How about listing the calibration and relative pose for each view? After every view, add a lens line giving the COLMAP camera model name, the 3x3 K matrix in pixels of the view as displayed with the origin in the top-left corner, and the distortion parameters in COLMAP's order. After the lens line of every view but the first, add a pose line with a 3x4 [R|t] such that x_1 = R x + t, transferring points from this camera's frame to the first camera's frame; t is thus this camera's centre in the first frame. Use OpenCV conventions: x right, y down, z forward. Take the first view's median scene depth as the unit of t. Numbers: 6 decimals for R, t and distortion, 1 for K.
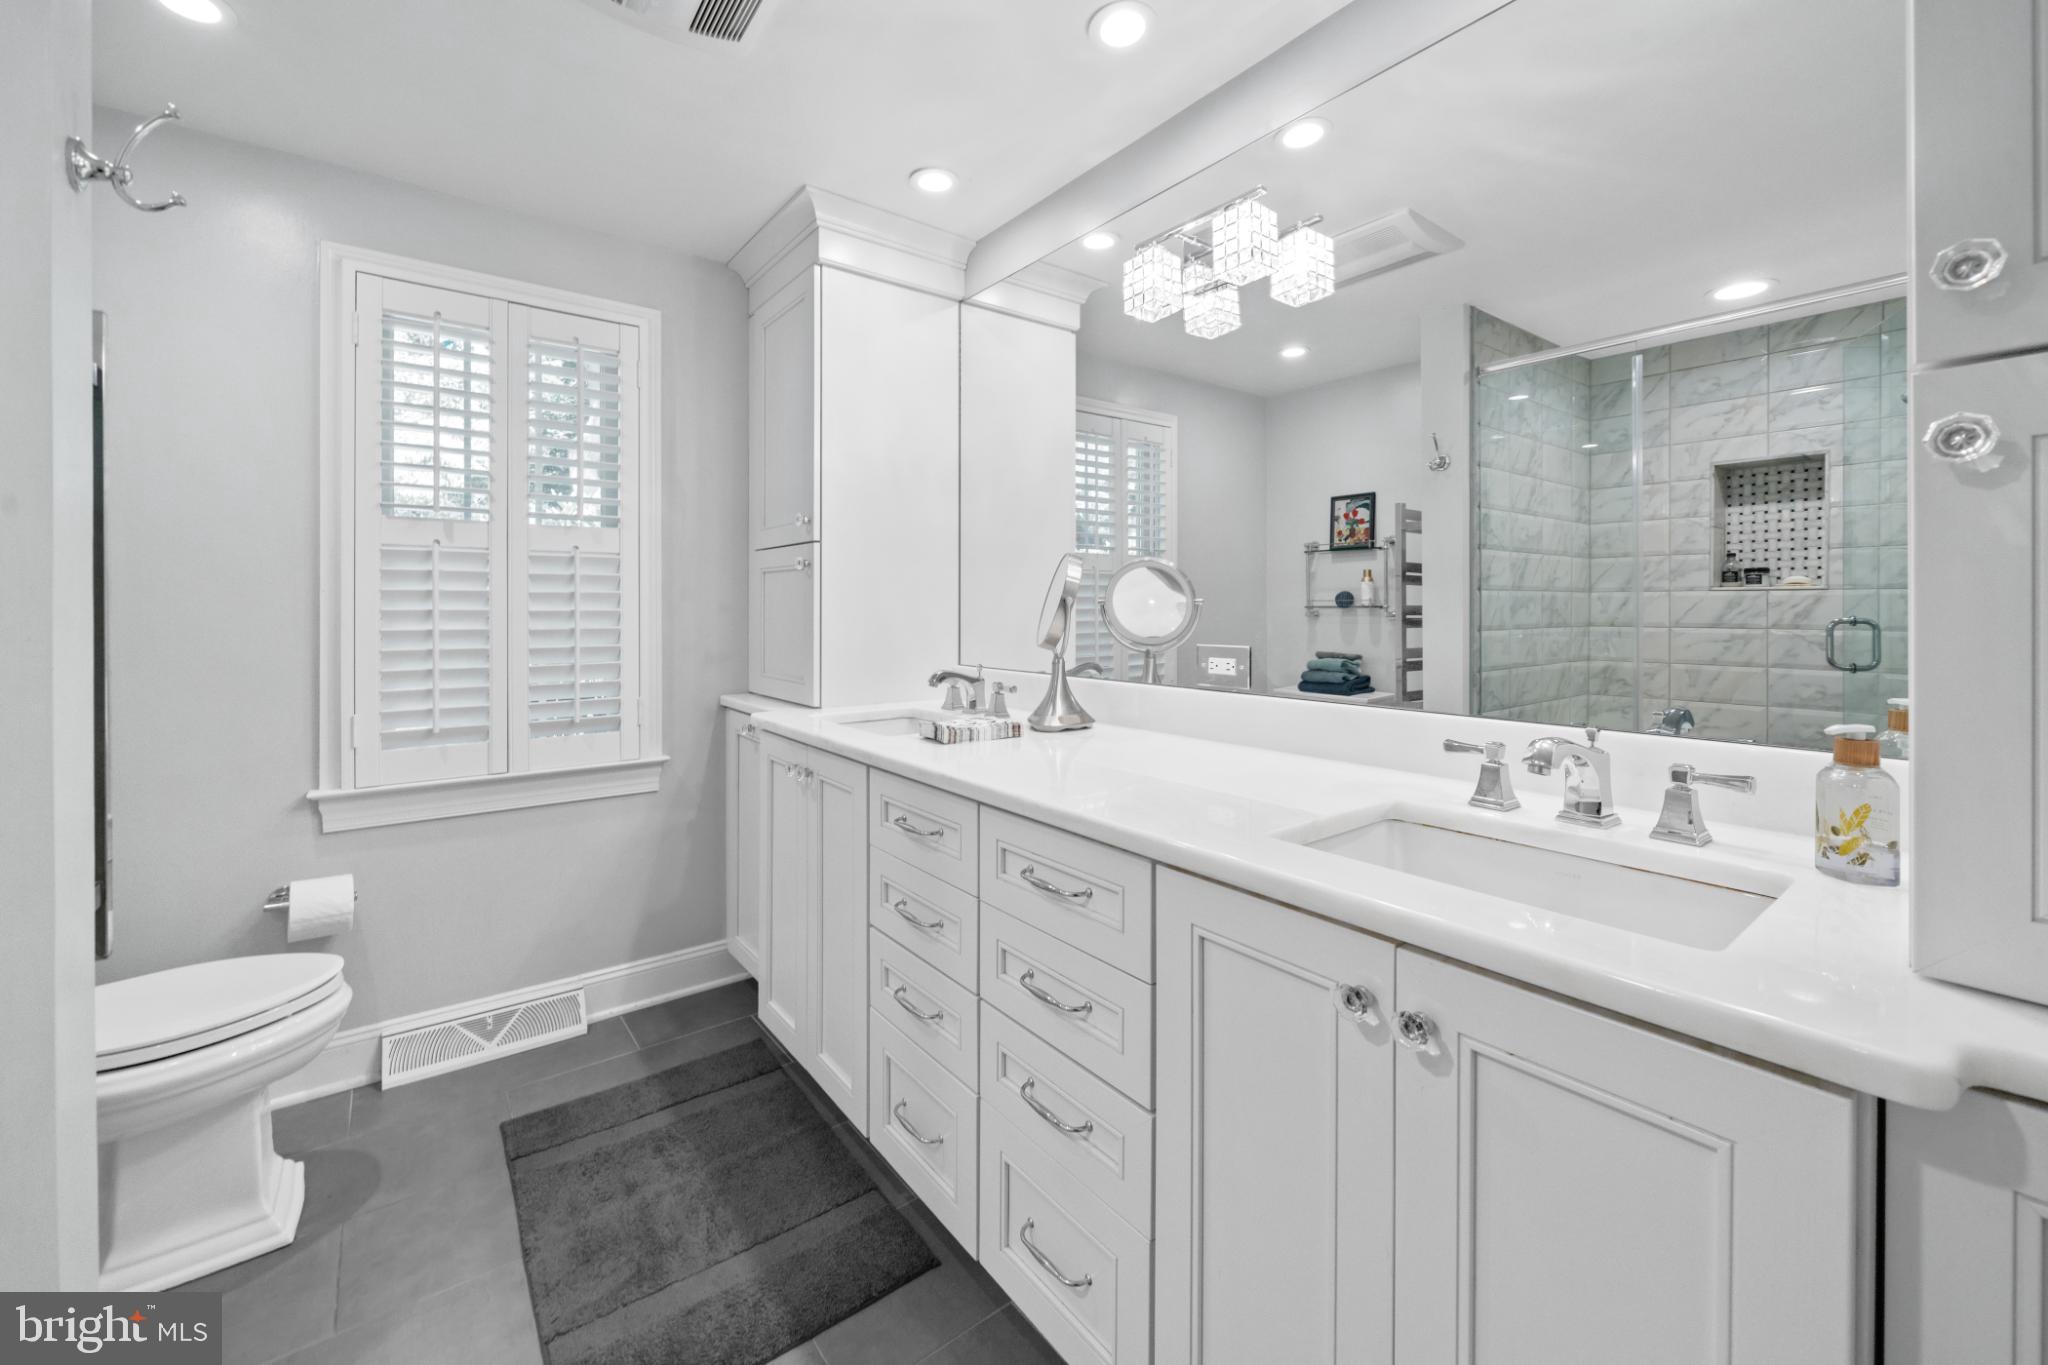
lens RADIAL K [[807.4, 0, 1014.5], [0, 807.4, 609.2], [0, 0, 1]] dist [-0.001921, 0.000093]
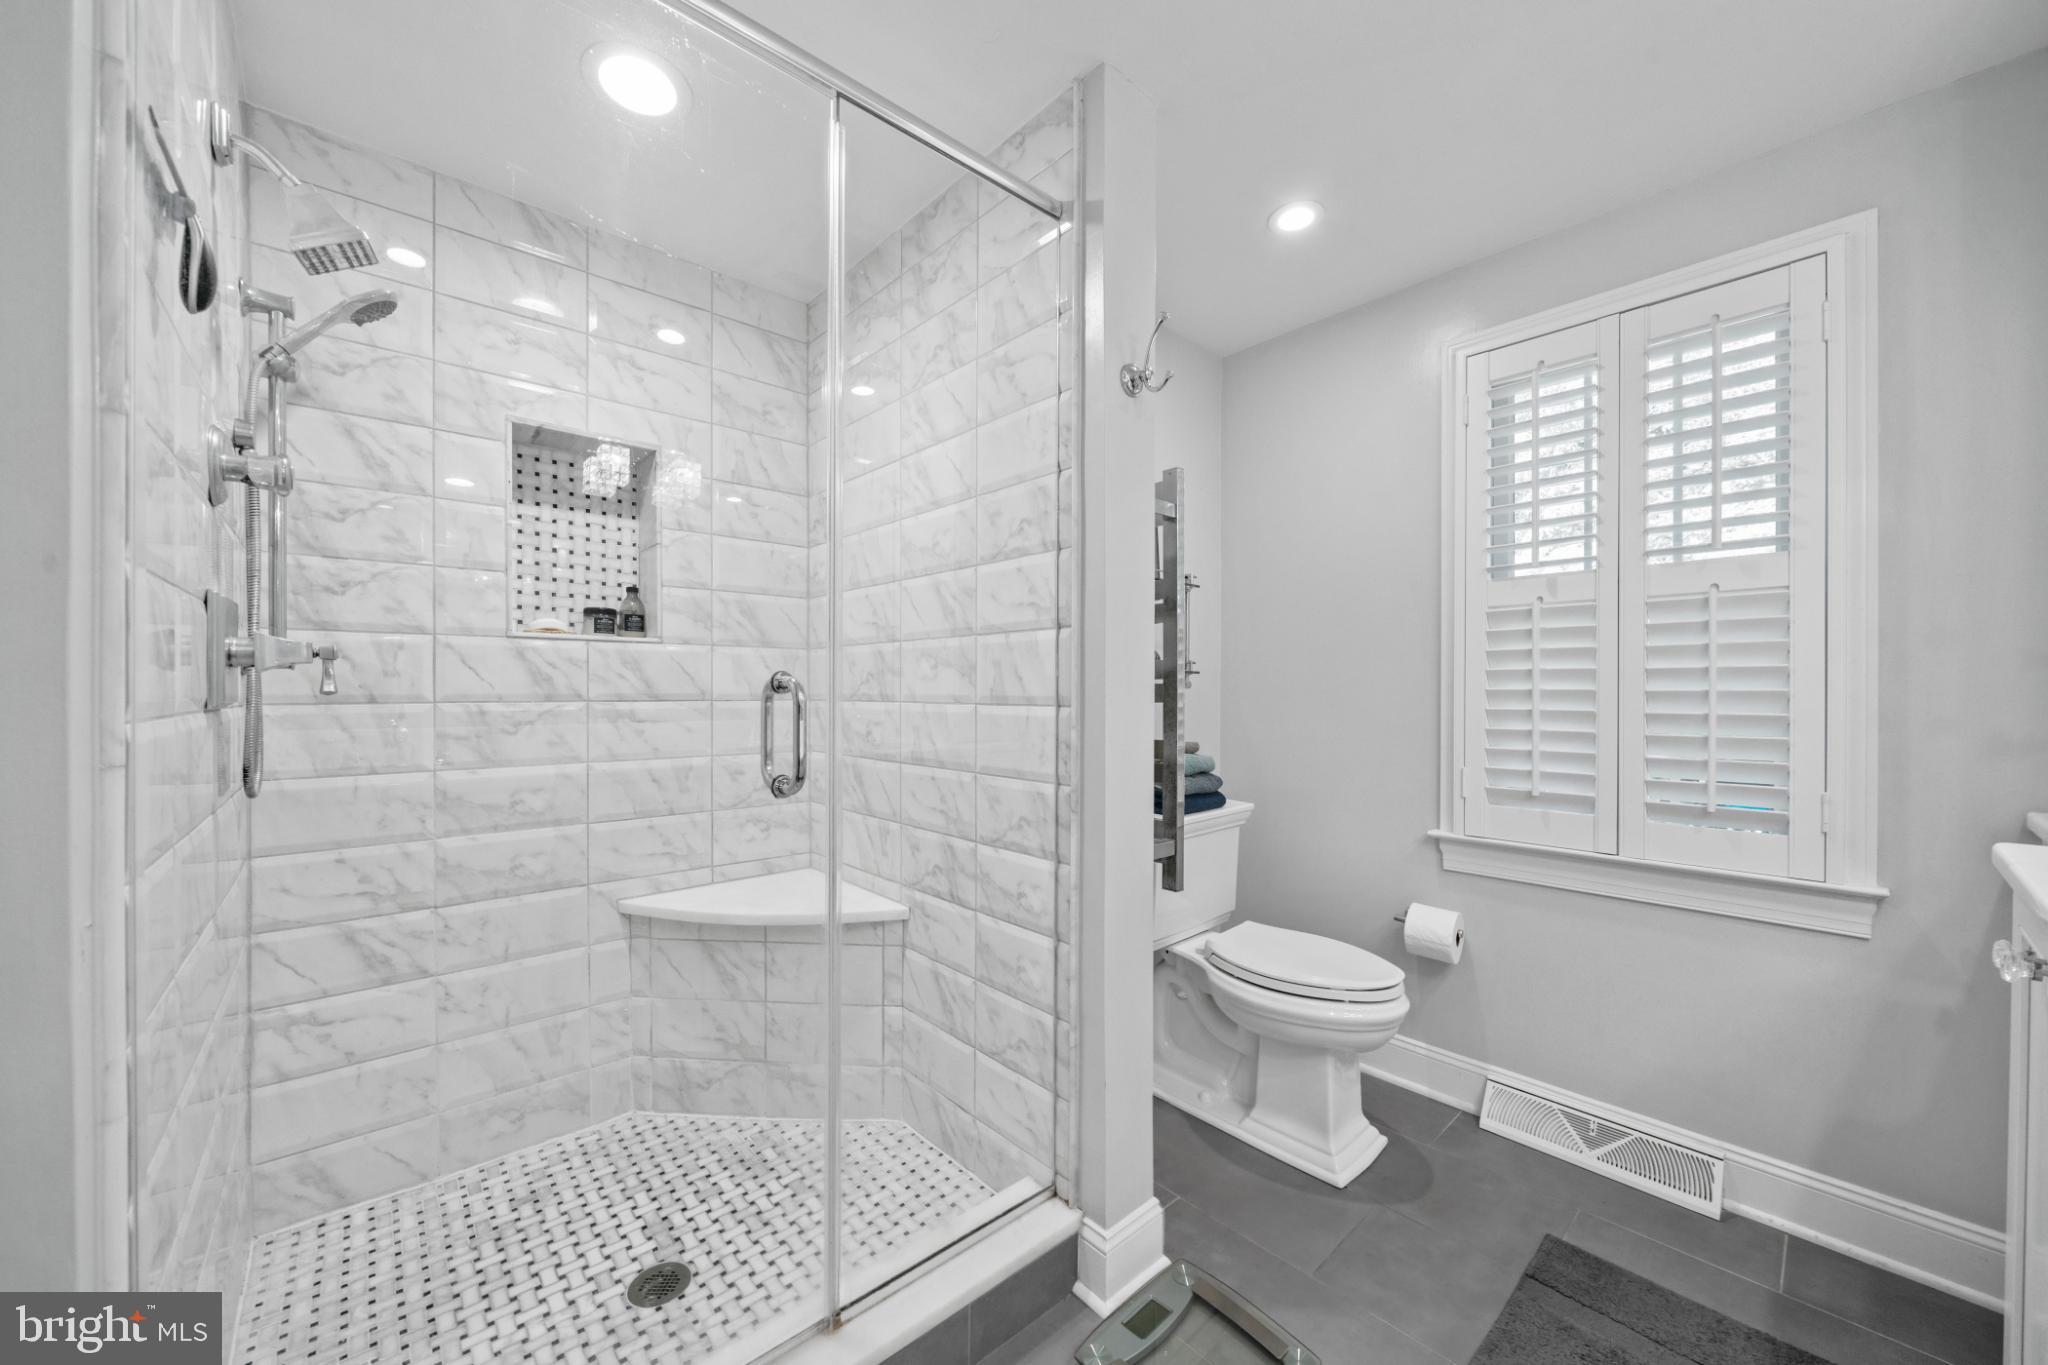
lens RADIAL K [[758.1, 0, 1021.2], [0, 758.1, 692.1], [0, 0, 1]] dist [0.000146, 0.000052]
pose [[0.079704, 0.000880, -0.996818, 0.140905], [-0.002846, 0.999996, 0.000655, 0.029031], [0.996815, 0.002785, 0.079706, 0.301834]]
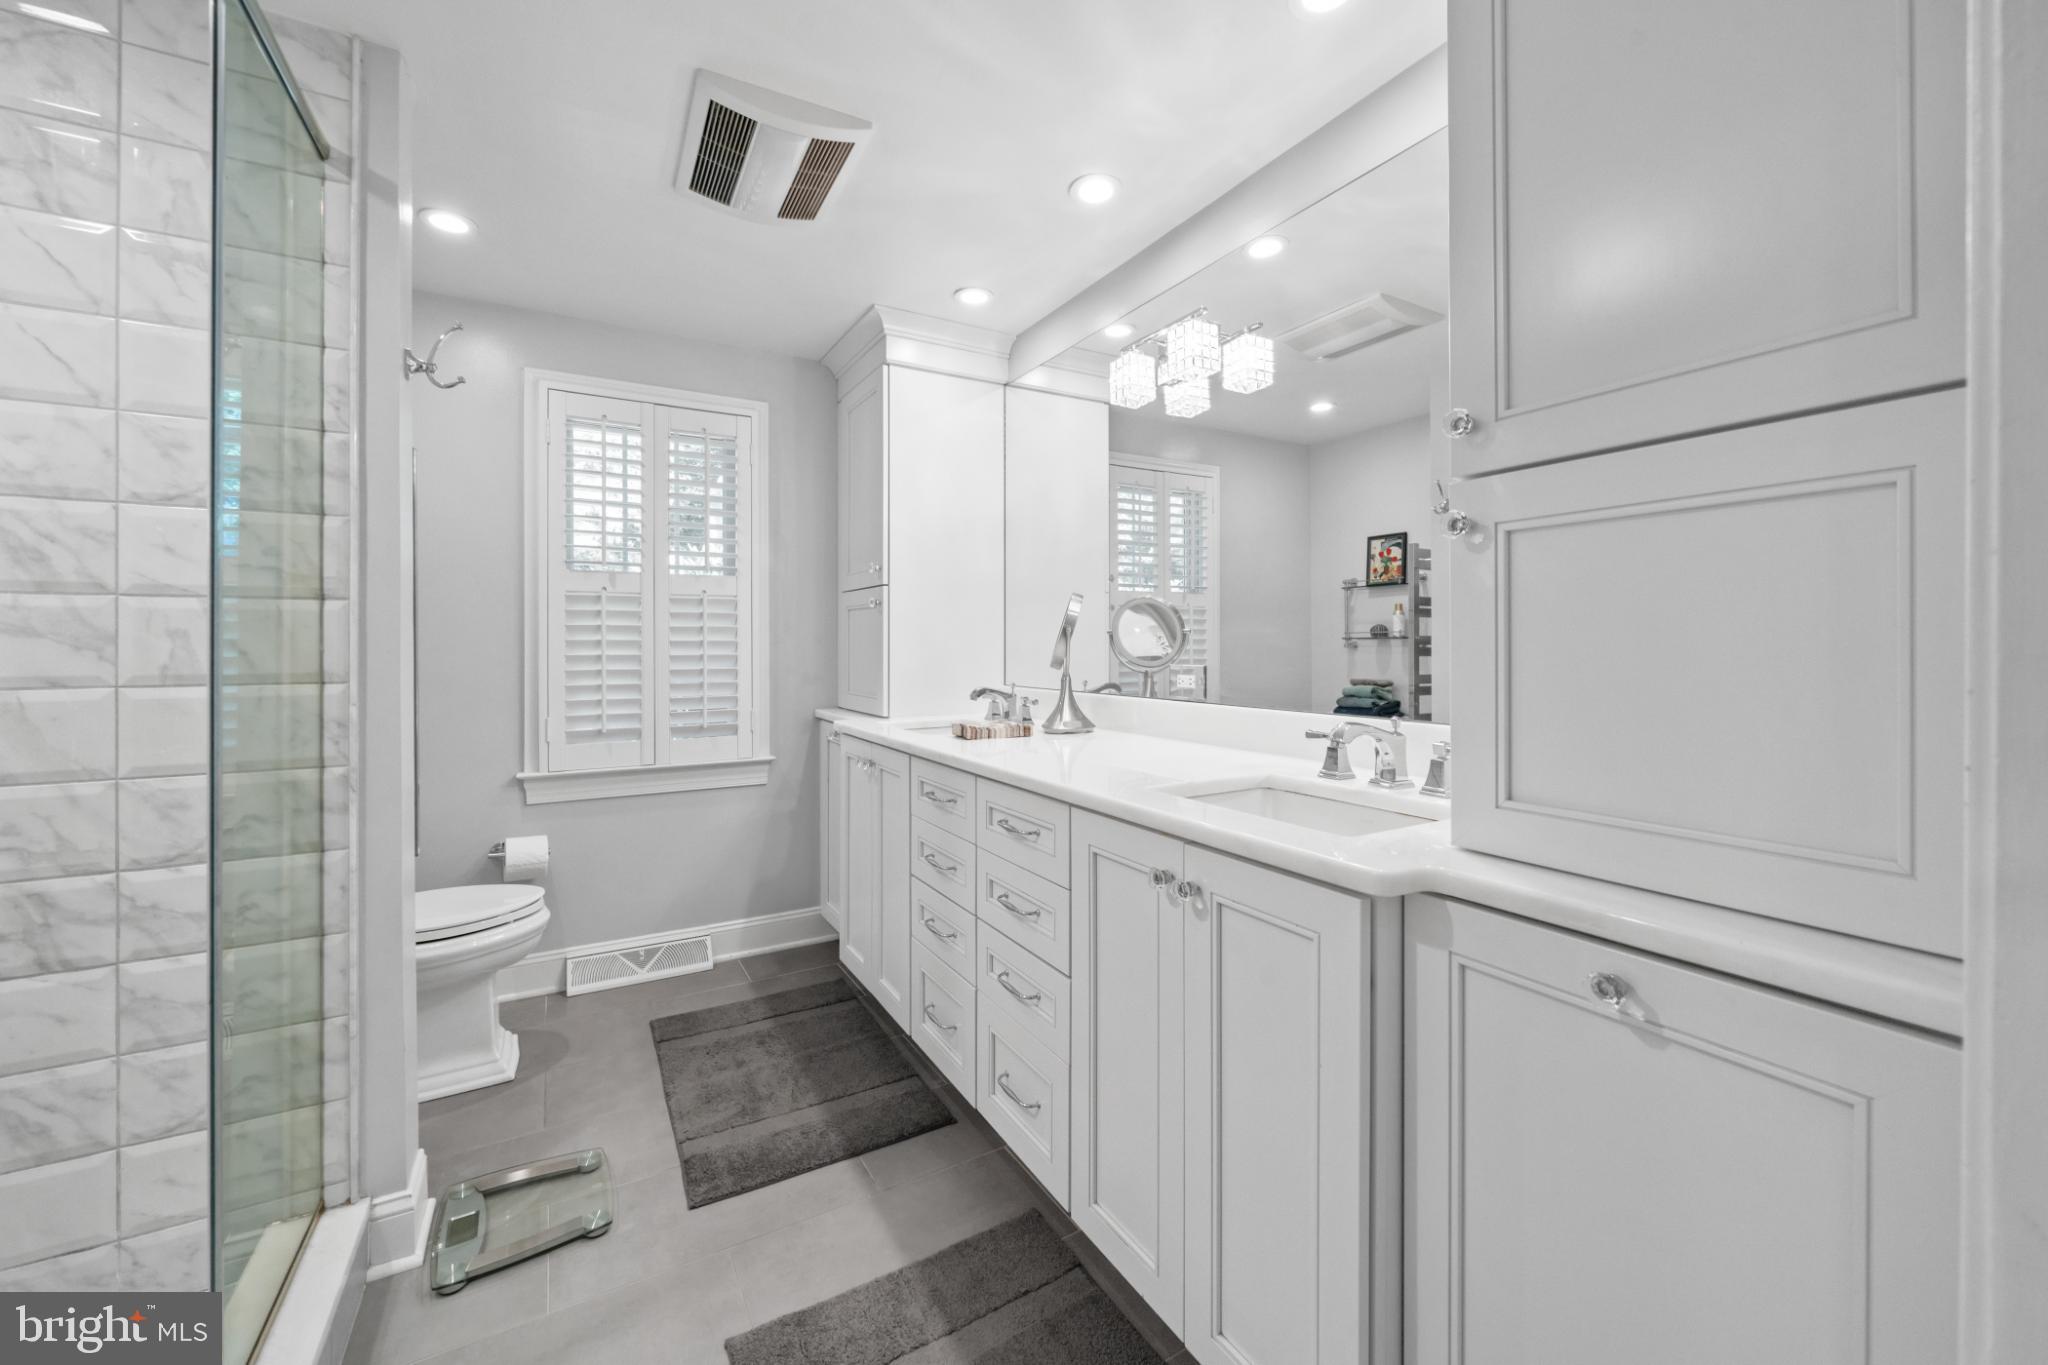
lens RADIAL K [[788.0, 0, 1029.4], [0, 788.0, 644.9], [0, 0, 1]] dist [0.000075, -0.000047]
pose [[0.993315, -0.002079, -0.115414, 0.125852], [0.002016, 0.999998, -0.000659, 0.011223], [0.115415, 0.000422, 0.993317, -0.203180]]
